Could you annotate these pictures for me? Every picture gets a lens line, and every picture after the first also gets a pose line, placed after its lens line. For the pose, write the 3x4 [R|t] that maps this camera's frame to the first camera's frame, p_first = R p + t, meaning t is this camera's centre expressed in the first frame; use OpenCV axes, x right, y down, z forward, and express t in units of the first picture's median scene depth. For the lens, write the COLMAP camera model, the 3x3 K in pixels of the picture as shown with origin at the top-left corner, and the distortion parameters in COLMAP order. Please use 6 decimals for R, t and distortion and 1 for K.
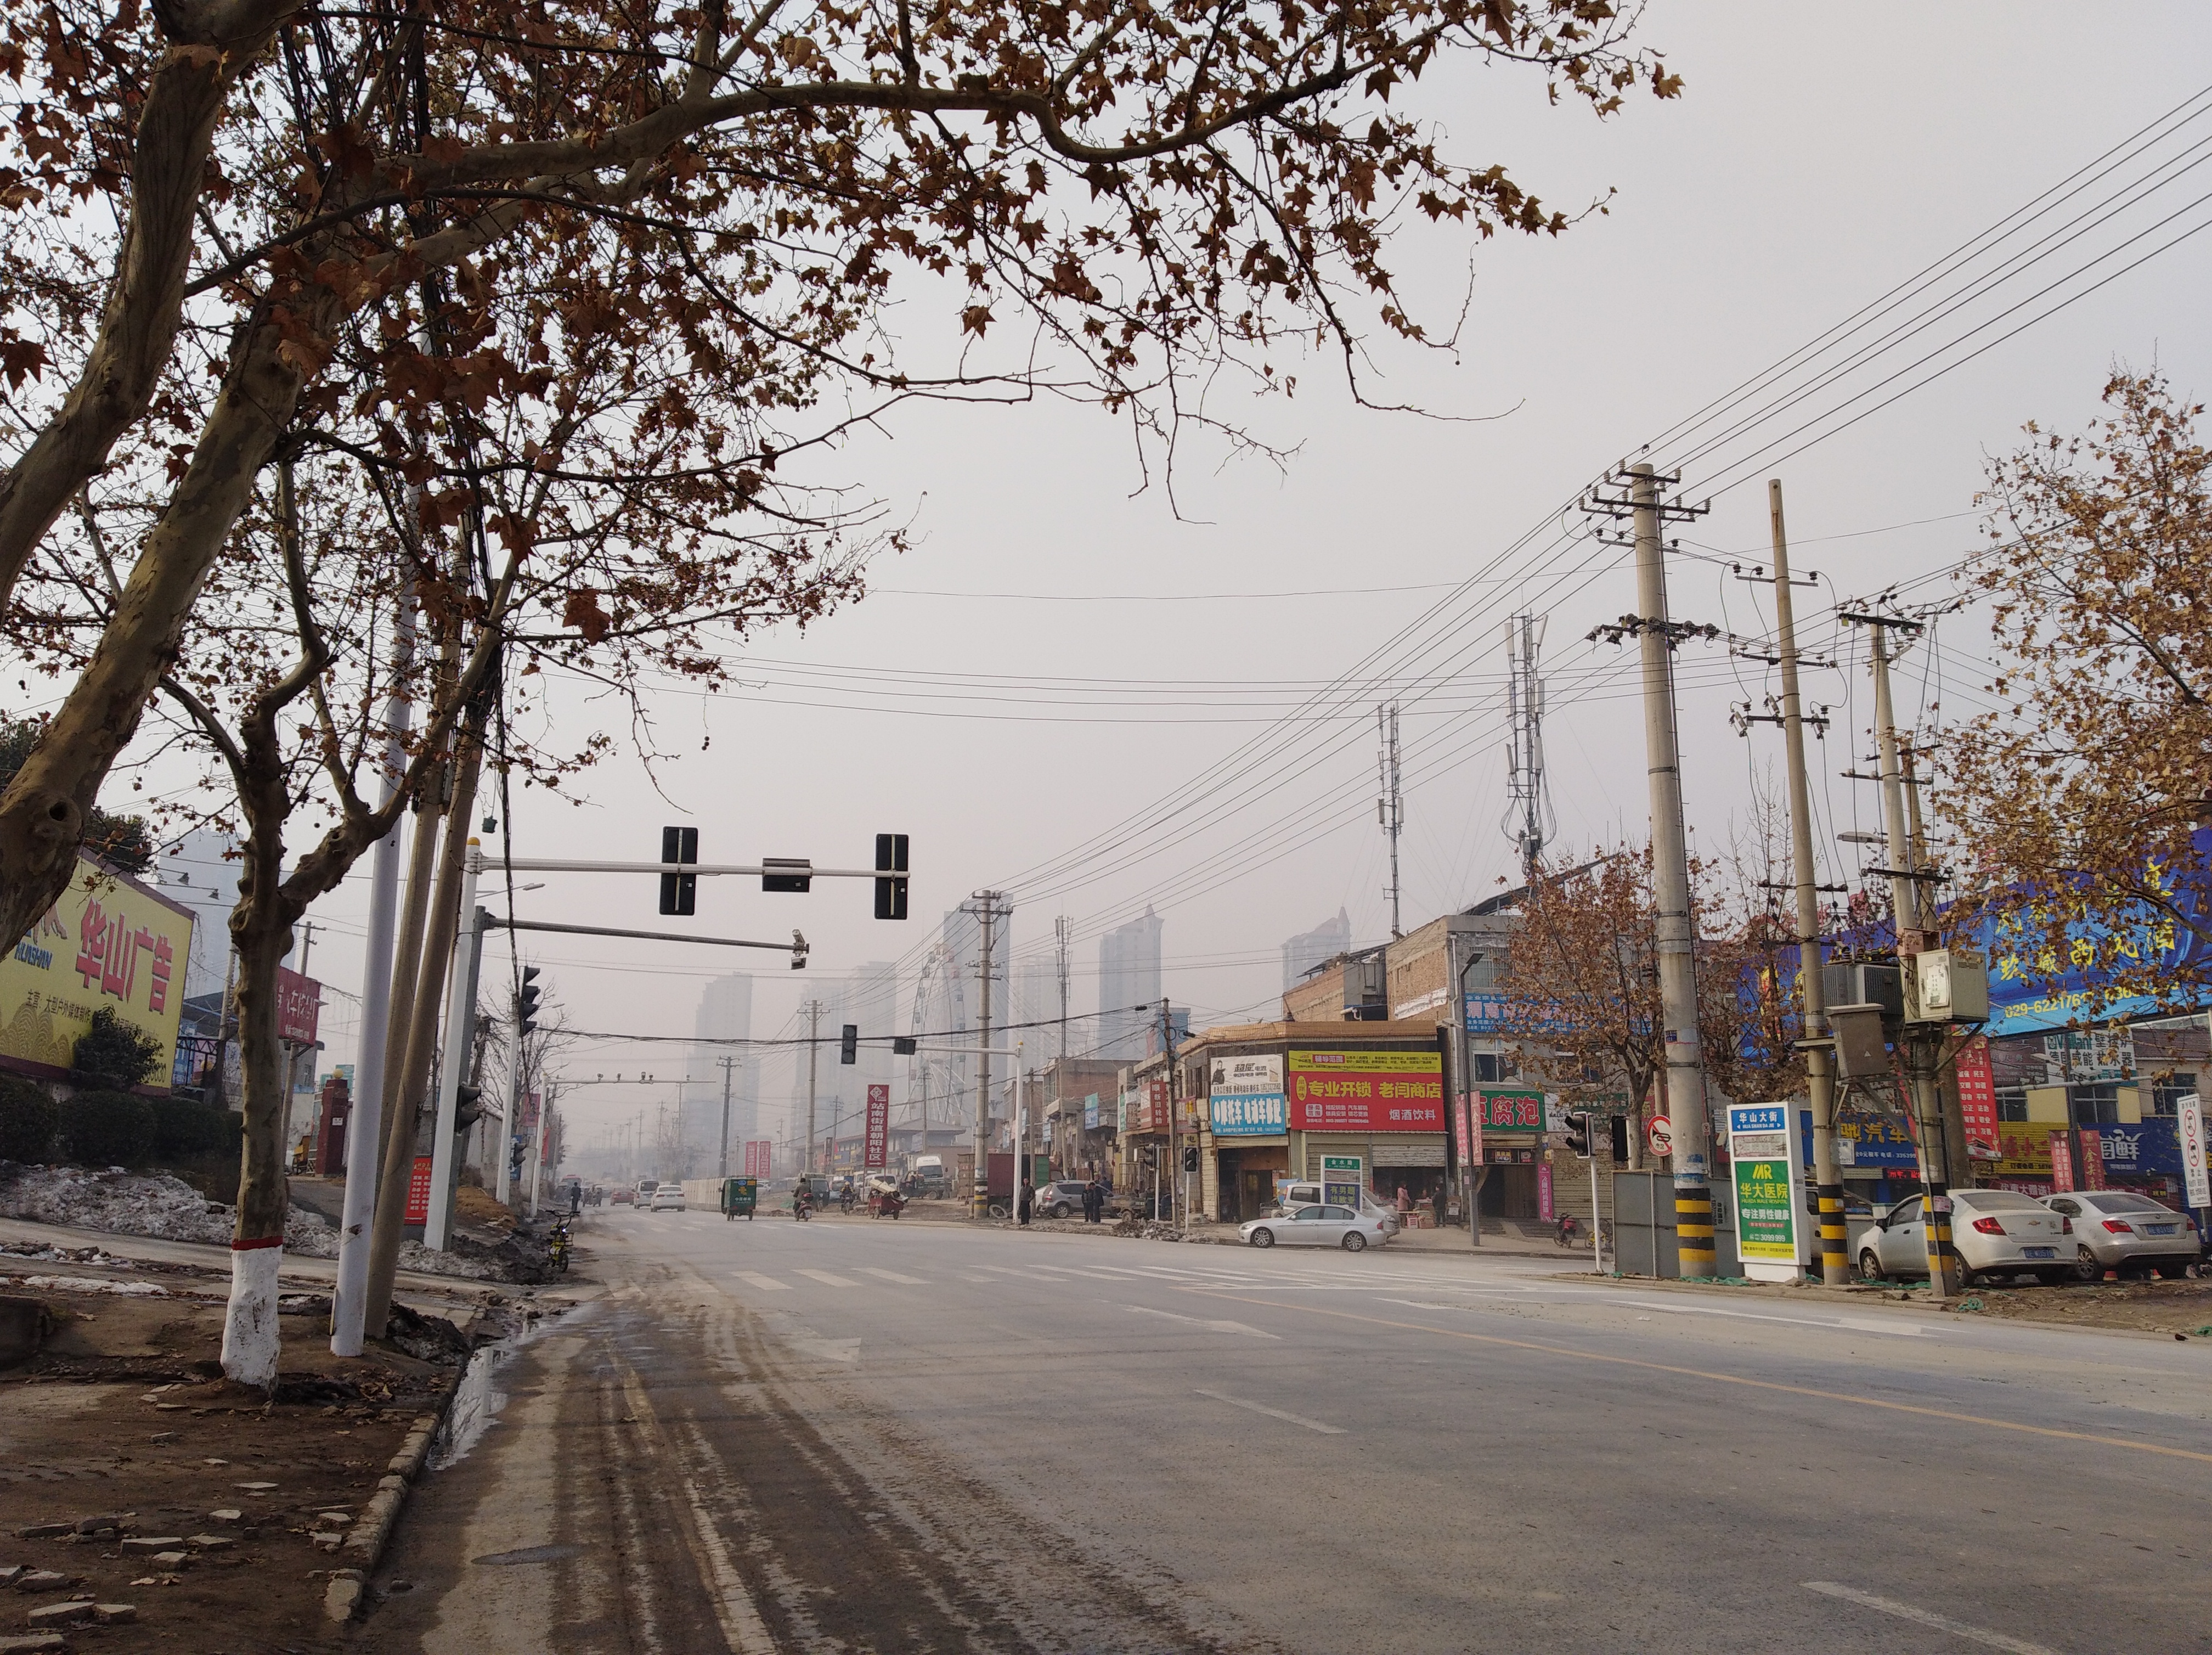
lens RADIAL K [[1731.8, 0, 1106.0], [0, 1731.8, 827.5], [0, 0, 1]] dist [0.079381, -0.133088]
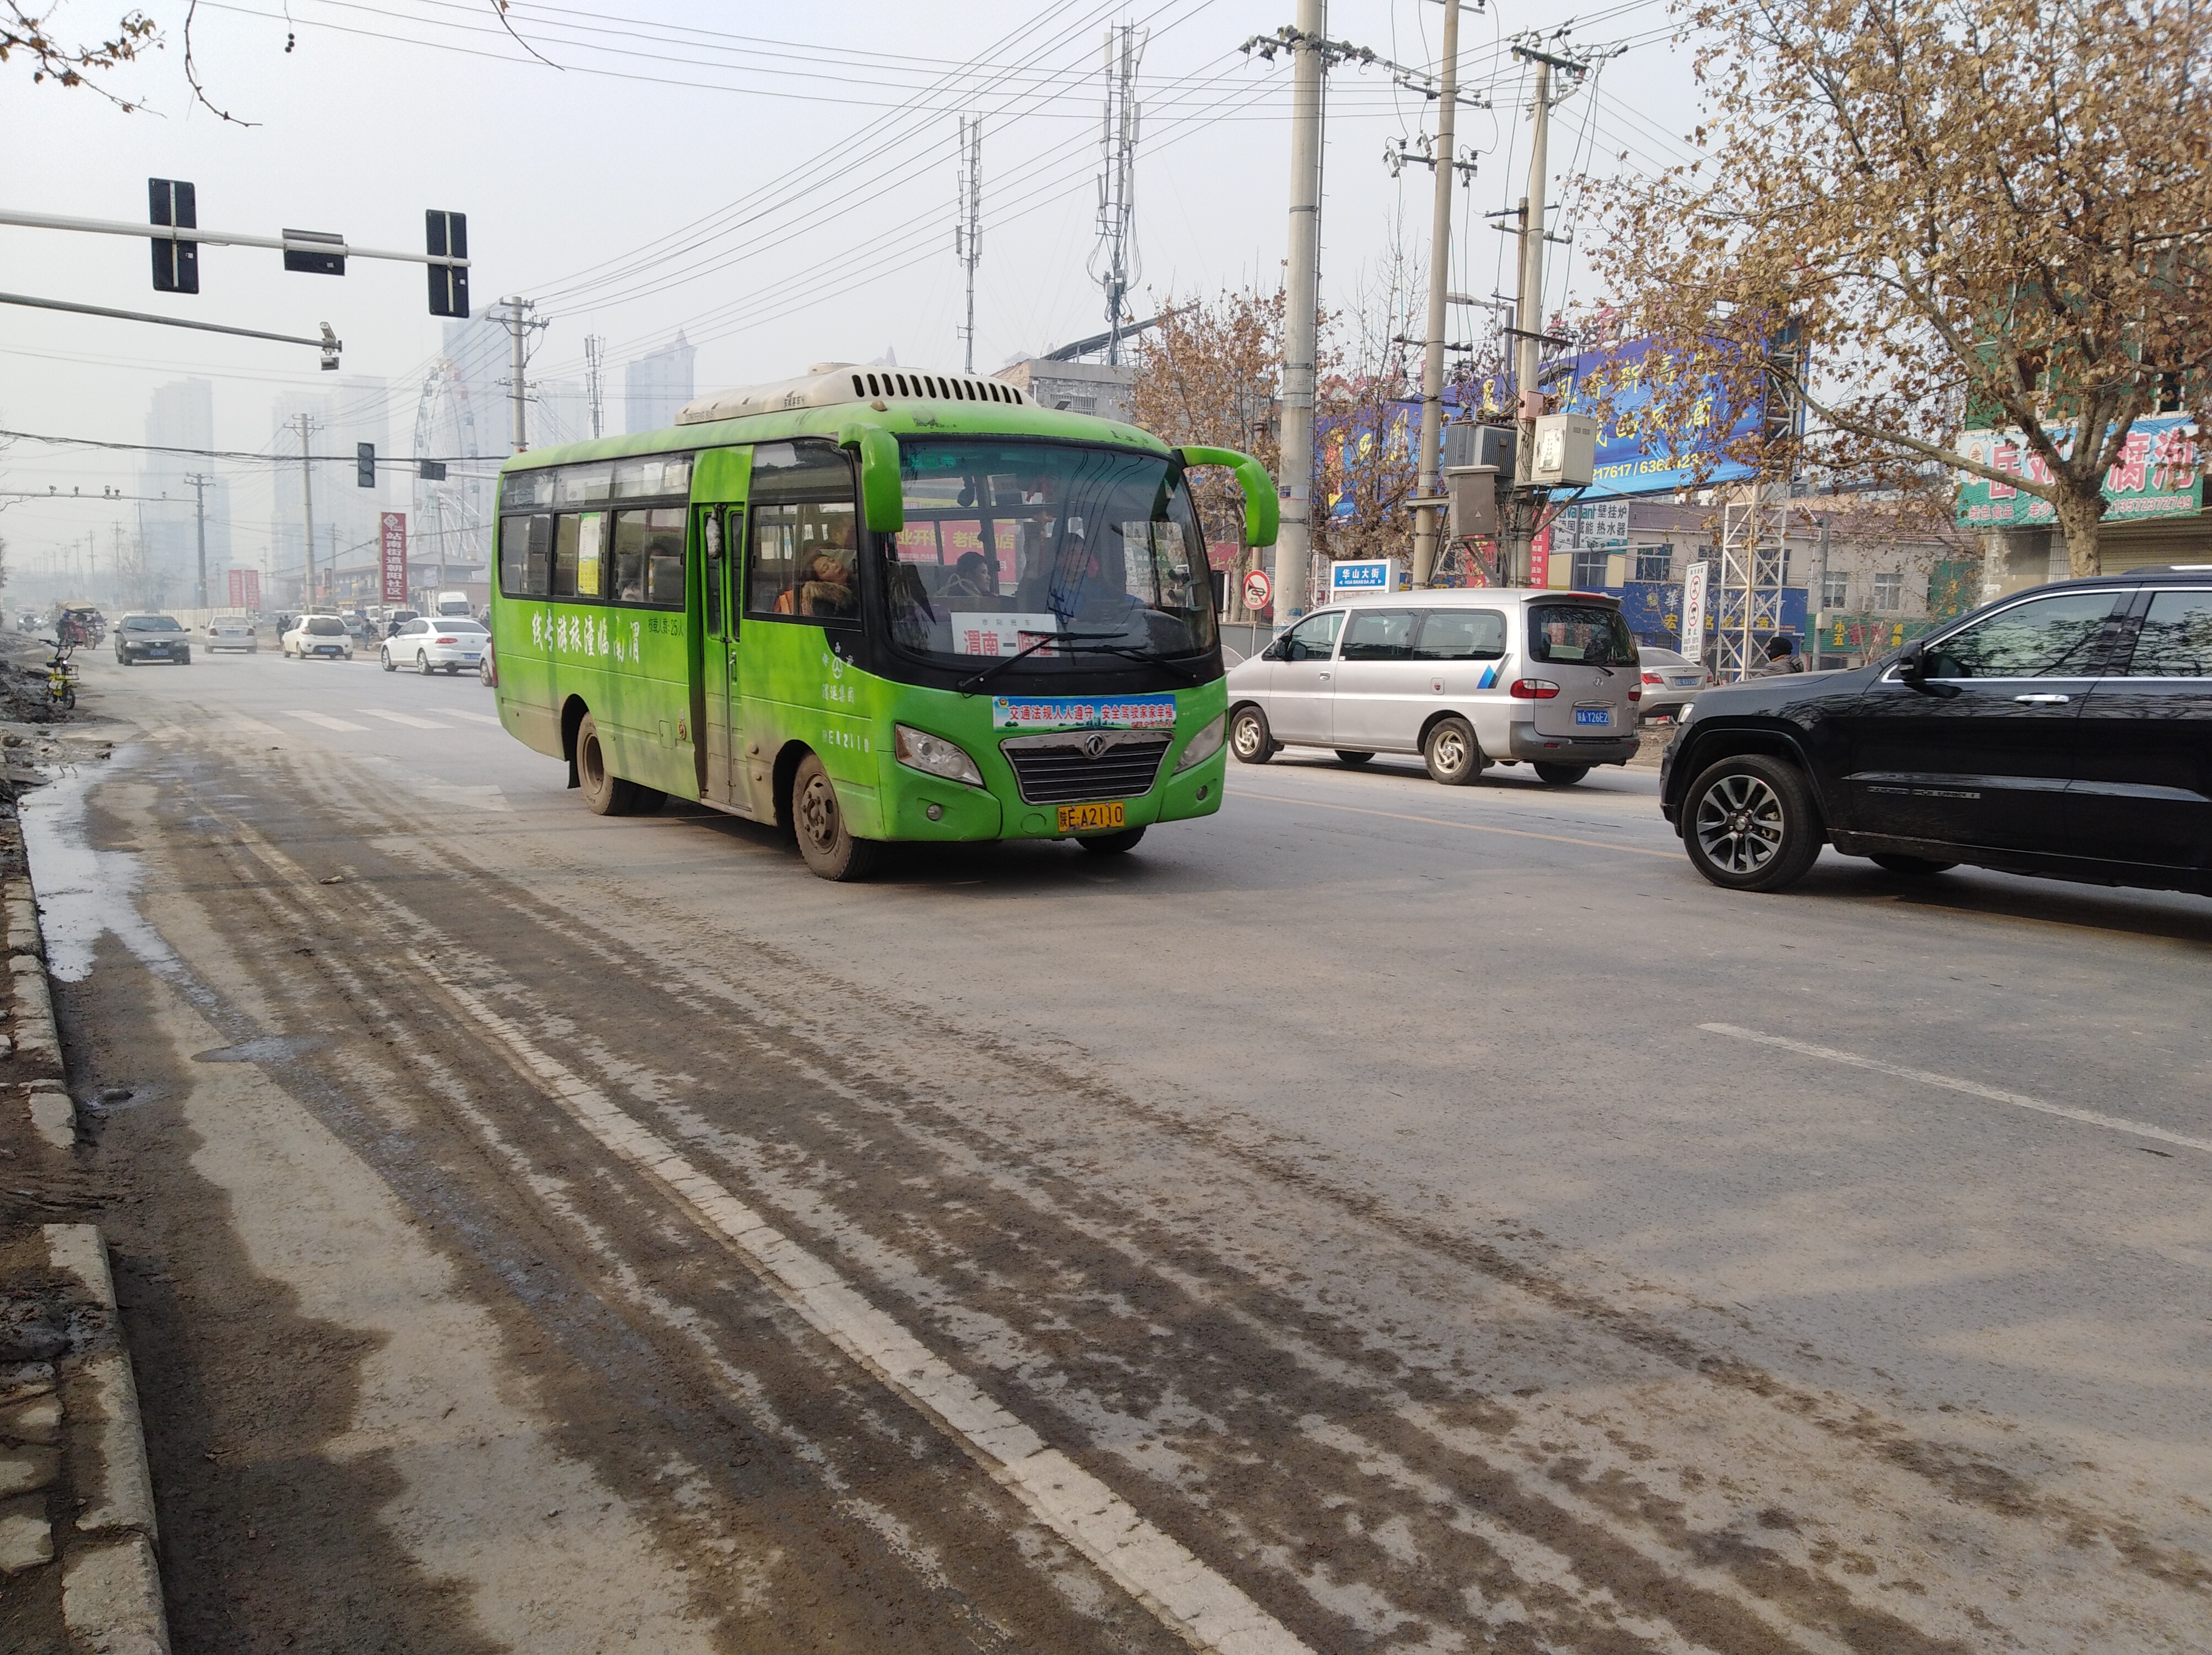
lens RADIAL K [[1679.3, 0, 1036.1], [0, 1679.3, 834.9], [0, 0, 1]] dist [0.073037, -0.111195]
pose [[0.963474, -0.012792, 0.267495, -0.074776], [-0.072743, 0.948802, 0.307382, 0.017530], [-0.257731, -0.315613, 0.913216, 0.078976]]
